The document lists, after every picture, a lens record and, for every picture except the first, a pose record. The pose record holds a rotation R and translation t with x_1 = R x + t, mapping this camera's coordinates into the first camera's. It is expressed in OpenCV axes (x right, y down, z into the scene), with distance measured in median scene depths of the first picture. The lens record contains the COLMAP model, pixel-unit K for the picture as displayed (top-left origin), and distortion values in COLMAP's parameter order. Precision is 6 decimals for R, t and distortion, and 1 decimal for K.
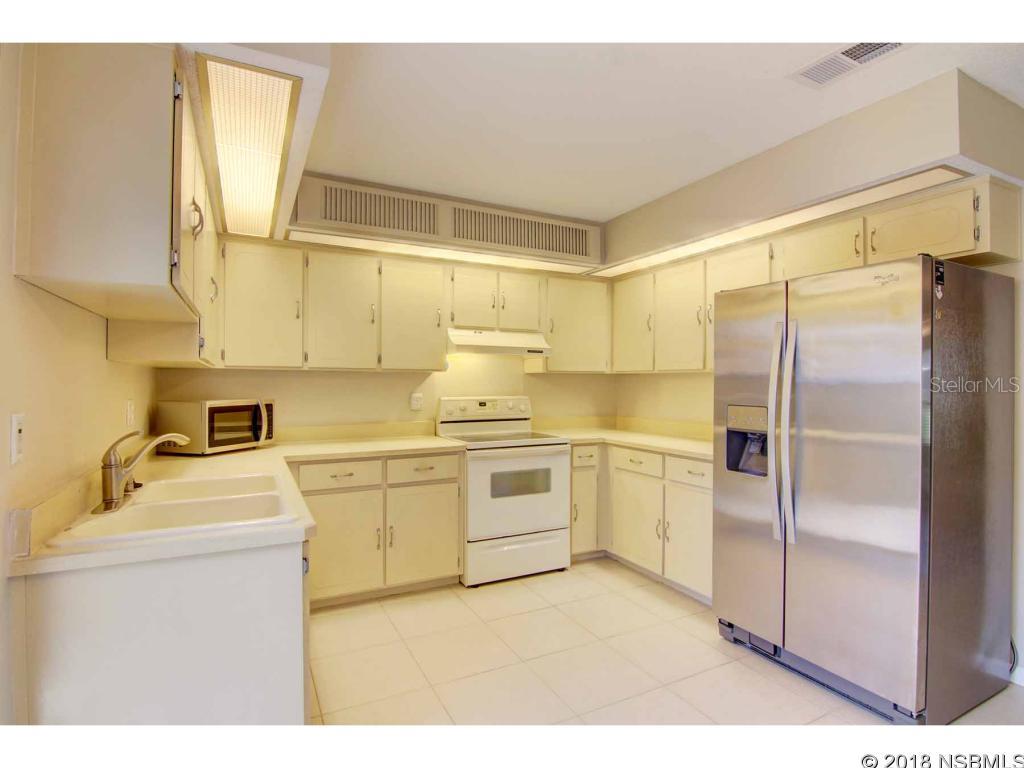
lens RADIAL K [[523.9, 0, 512.0], [0, 523.9, 384.0], [0, 0, 1]] dist [0.000130, -0.013514]
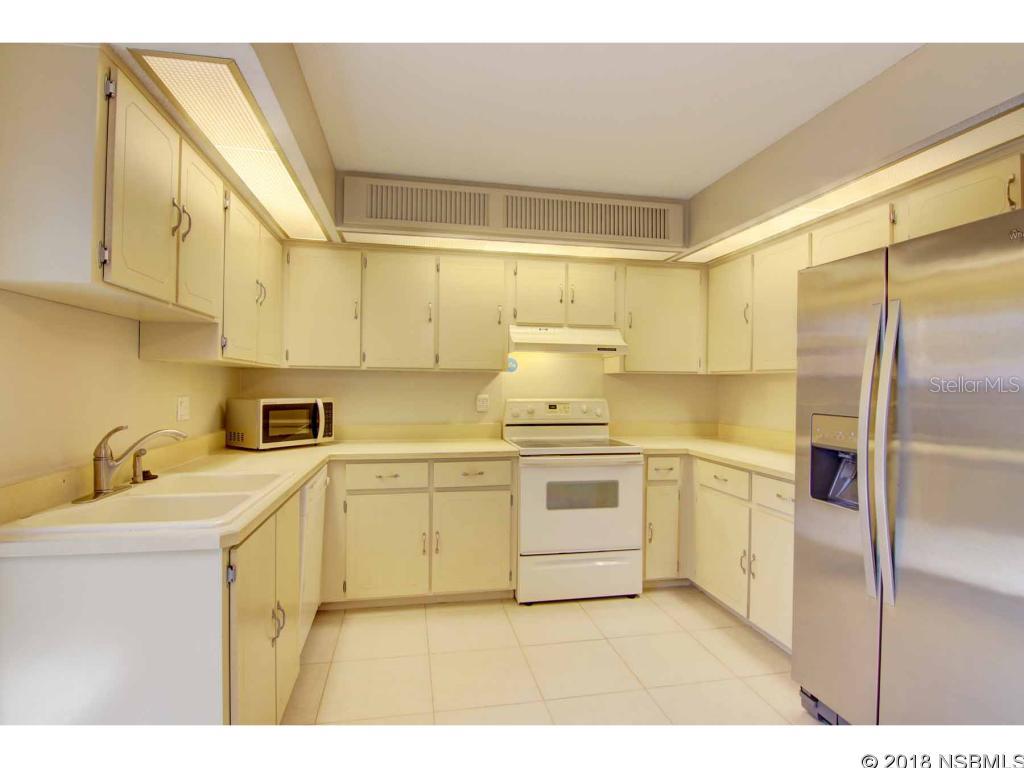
lens RADIAL K [[523.9, 0, 512.0], [0, 523.9, 384.0], [0, 0, 1]] dist [0.000130, -0.013514]
pose [[0.960738, 0.007023, -0.277367, 0.155816], [-0.007926, 0.999966, -0.002136, 0.000687], [0.277343, 0.004251, 0.960762, 0.103708]]
